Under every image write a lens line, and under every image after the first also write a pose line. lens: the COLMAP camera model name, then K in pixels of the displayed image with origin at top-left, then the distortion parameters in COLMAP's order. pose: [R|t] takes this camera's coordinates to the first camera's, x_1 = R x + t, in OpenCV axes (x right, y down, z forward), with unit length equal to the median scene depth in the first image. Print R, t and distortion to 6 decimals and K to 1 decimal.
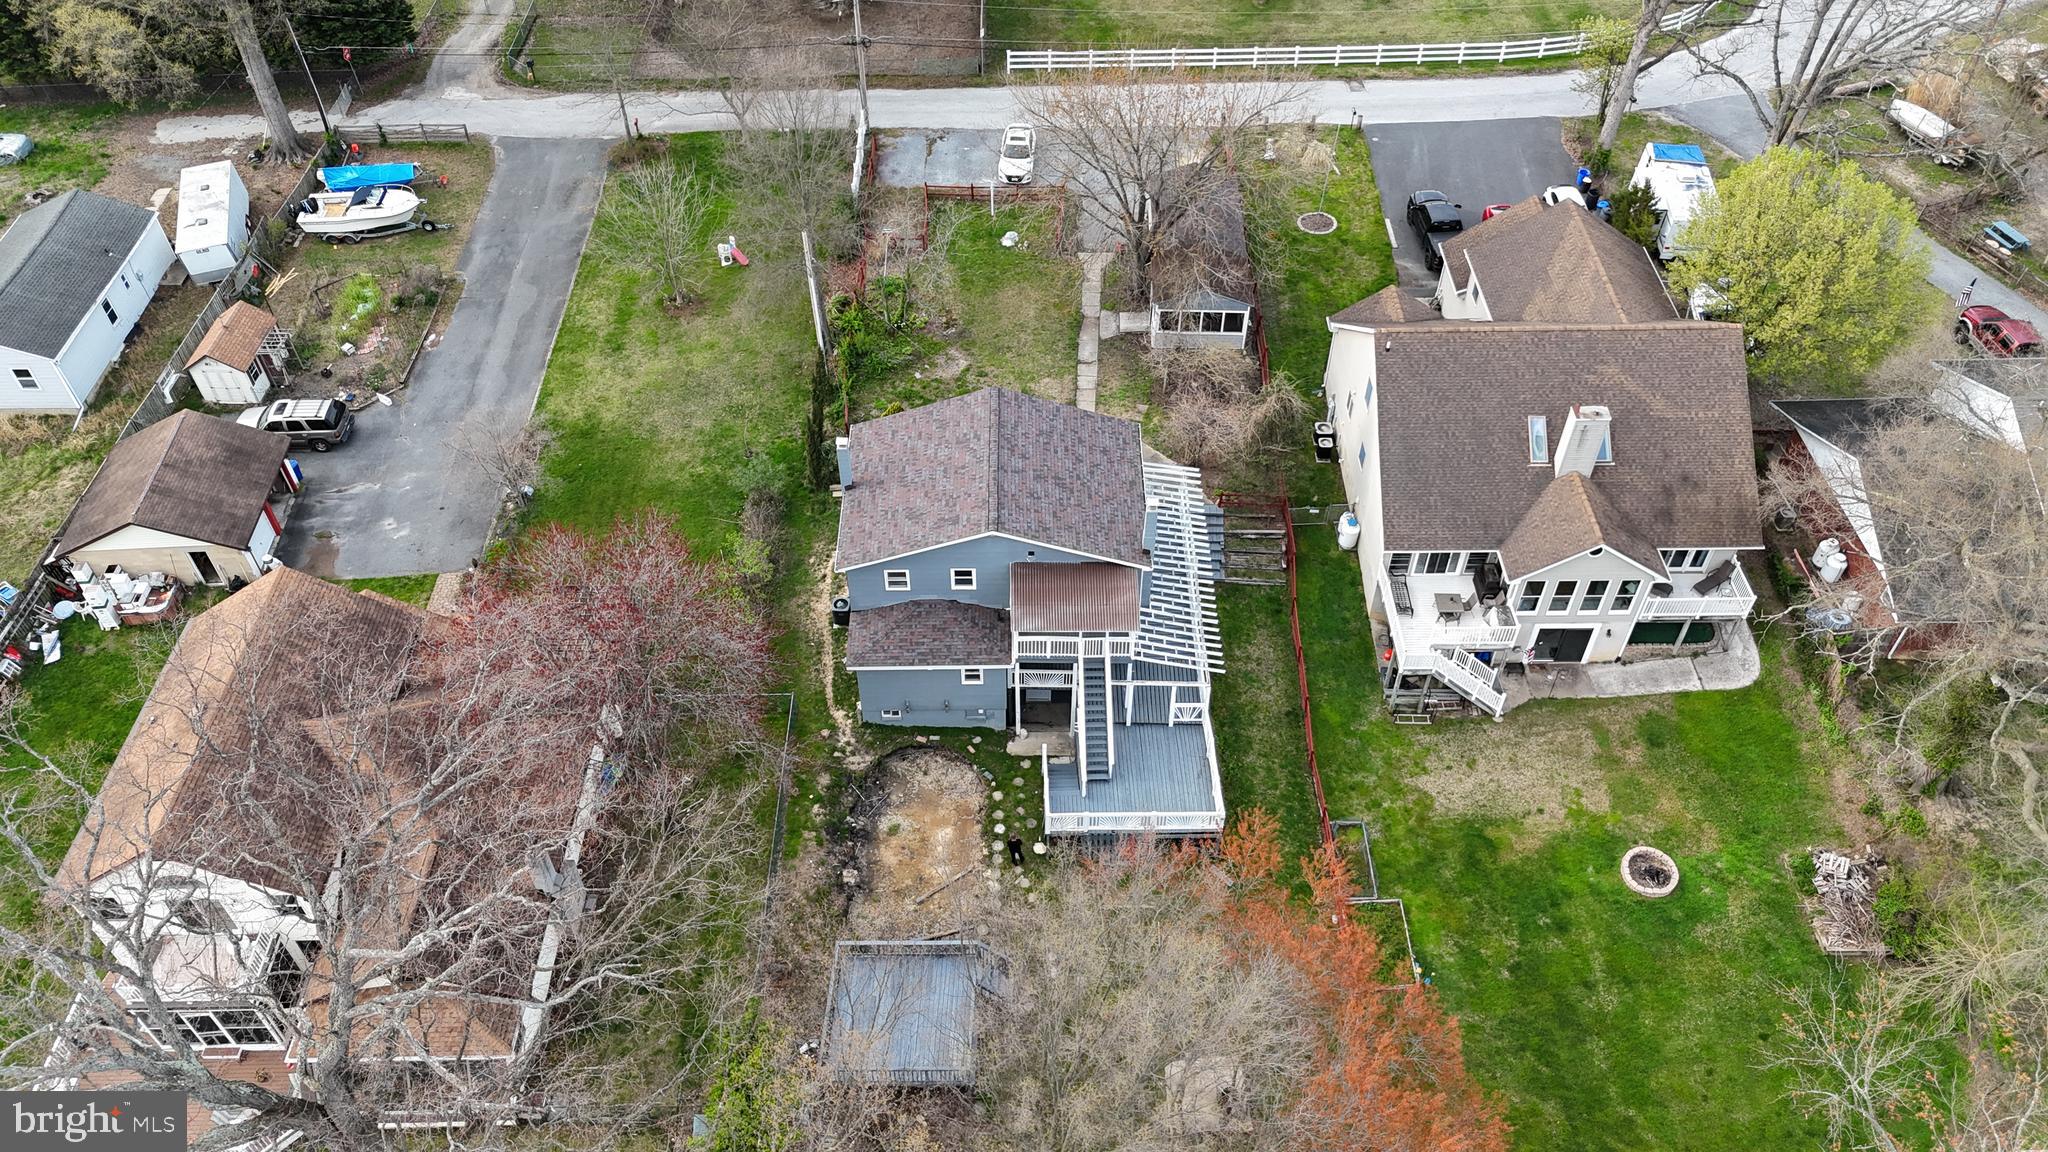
lens RADIAL K [[1509.7, 0, 1024.0], [0, 1509.7, 576.0], [0, 0, 1]] dist [0.053349, -0.045120]
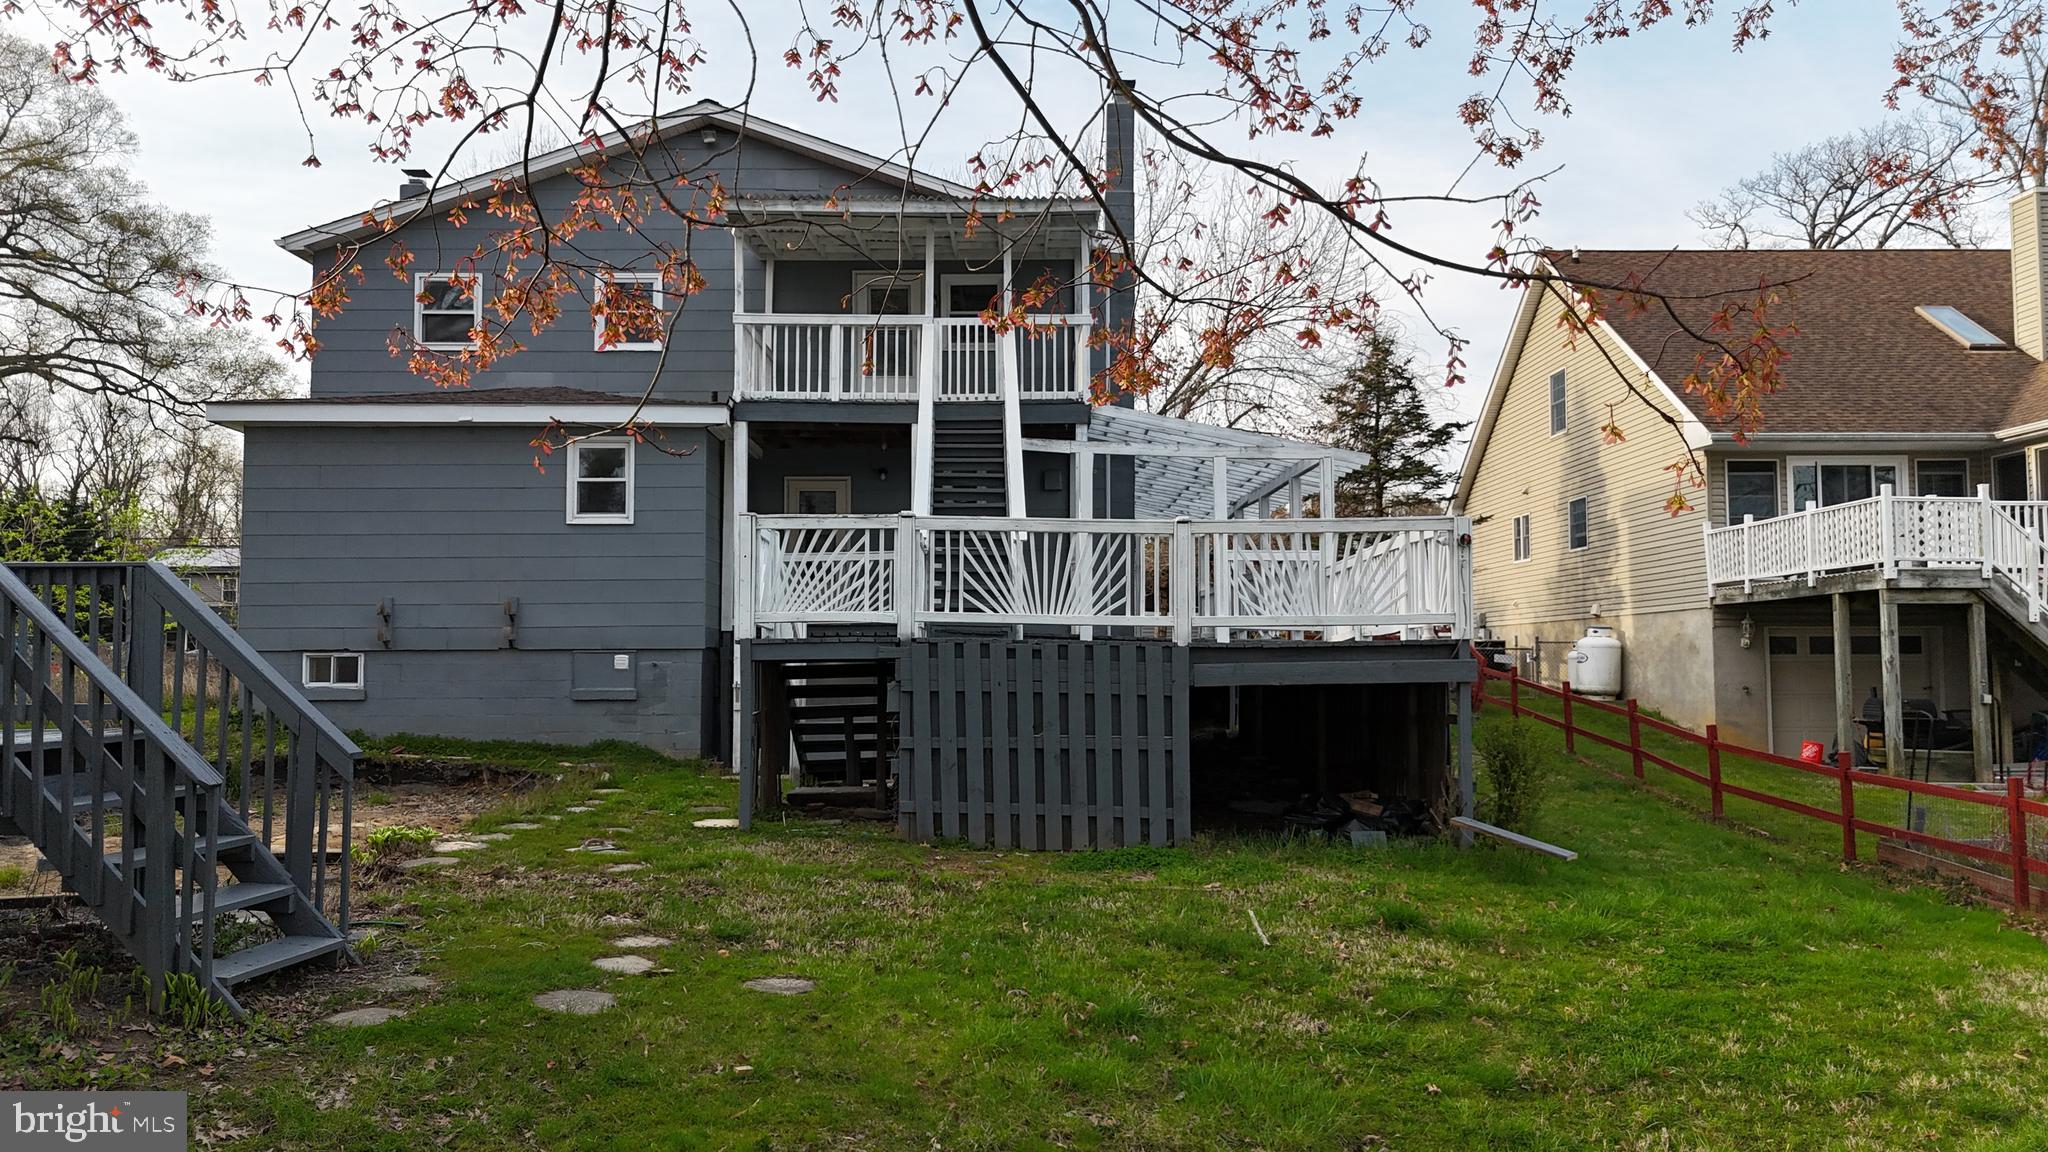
lens RADIAL K [[1509.7, 0, 1024.0], [0, 1509.7, 576.0], [0, 0, 1]] dist [0.053349, -0.045120]
pose [[0.999996, -0.002200, 0.001530, 0.054159], [0.002587, 0.644171, -0.764877, 0.313943], [0.000697, 0.764878, 0.644175, 0.763187]]
